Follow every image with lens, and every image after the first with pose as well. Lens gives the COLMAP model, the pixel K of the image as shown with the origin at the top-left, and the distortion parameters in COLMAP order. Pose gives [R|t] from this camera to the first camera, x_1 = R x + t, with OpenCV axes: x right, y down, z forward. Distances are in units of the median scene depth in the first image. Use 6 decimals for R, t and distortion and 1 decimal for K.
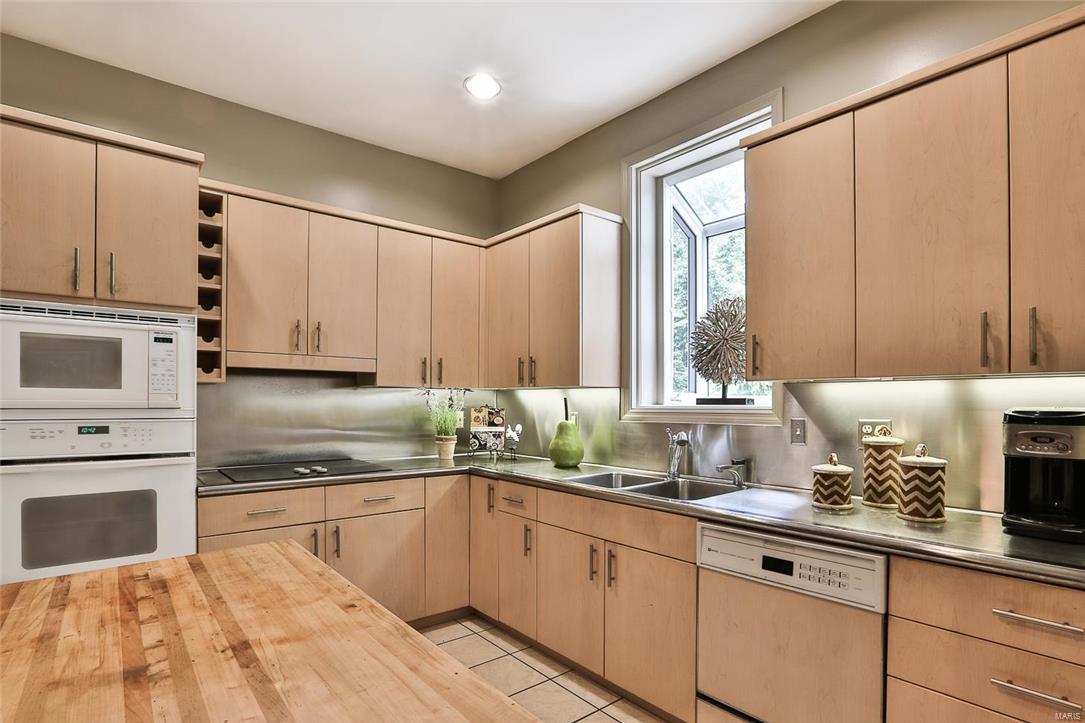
lens RADIAL K [[540.8, 0, 539.5], [0, 540.8, 397.1], [0, 0, 1]] dist [-0.022741, 0.000017]
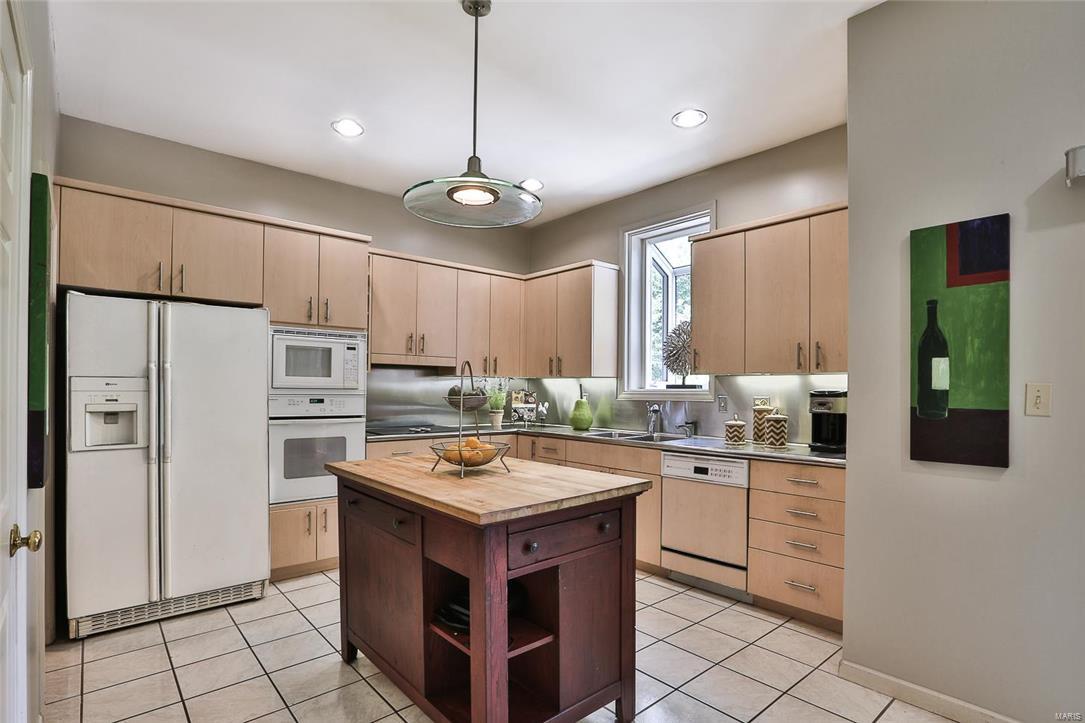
lens RADIAL K [[536.3, 0, 543.9], [0, 536.3, 385.4], [0, 0, 1]] dist [-0.019040, 0.000557]
pose [[0.999613, 0.004664, 0.027429, -0.105313], [-0.004707, 0.999988, 0.001513, 0.003649], [-0.027421, -0.001641, 0.999623, -0.541527]]
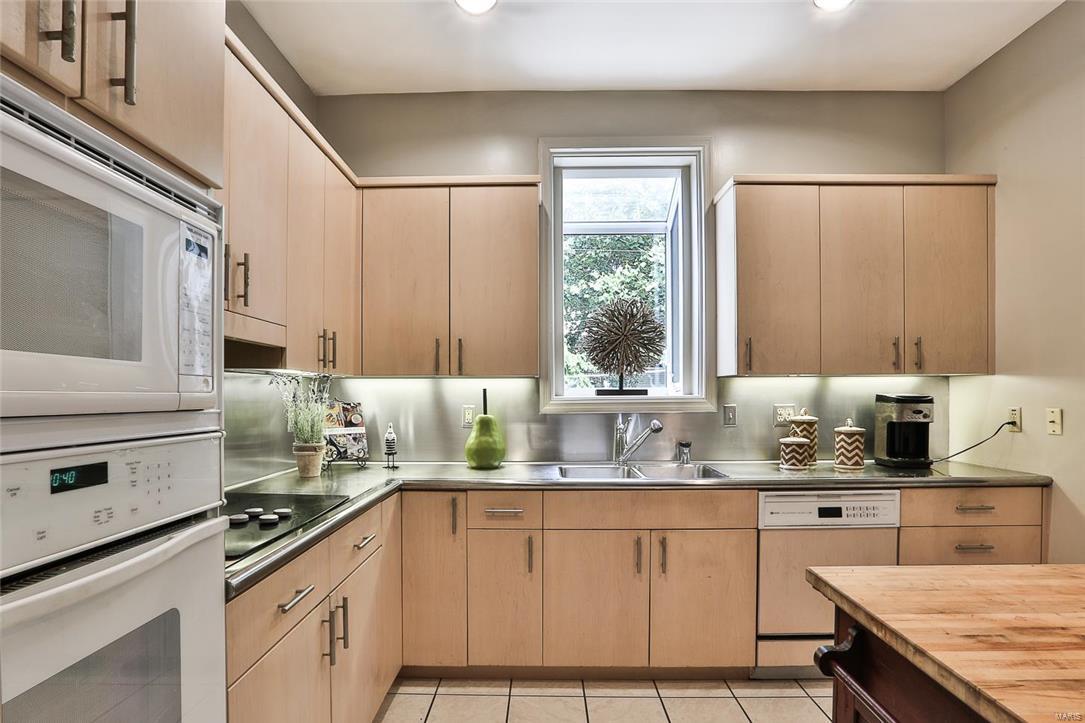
lens RADIAL K [[569.0, 0, 539.9], [0, 569.0, 392.6], [0, 0, 1]] dist [-0.024866, 0.000058]
pose [[0.643550, -0.003113, 0.765398, -0.660015], [-0.001264, 0.999986, 0.005130, 0.003378], [-0.765403, -0.004268, 0.643537, 0.383701]]
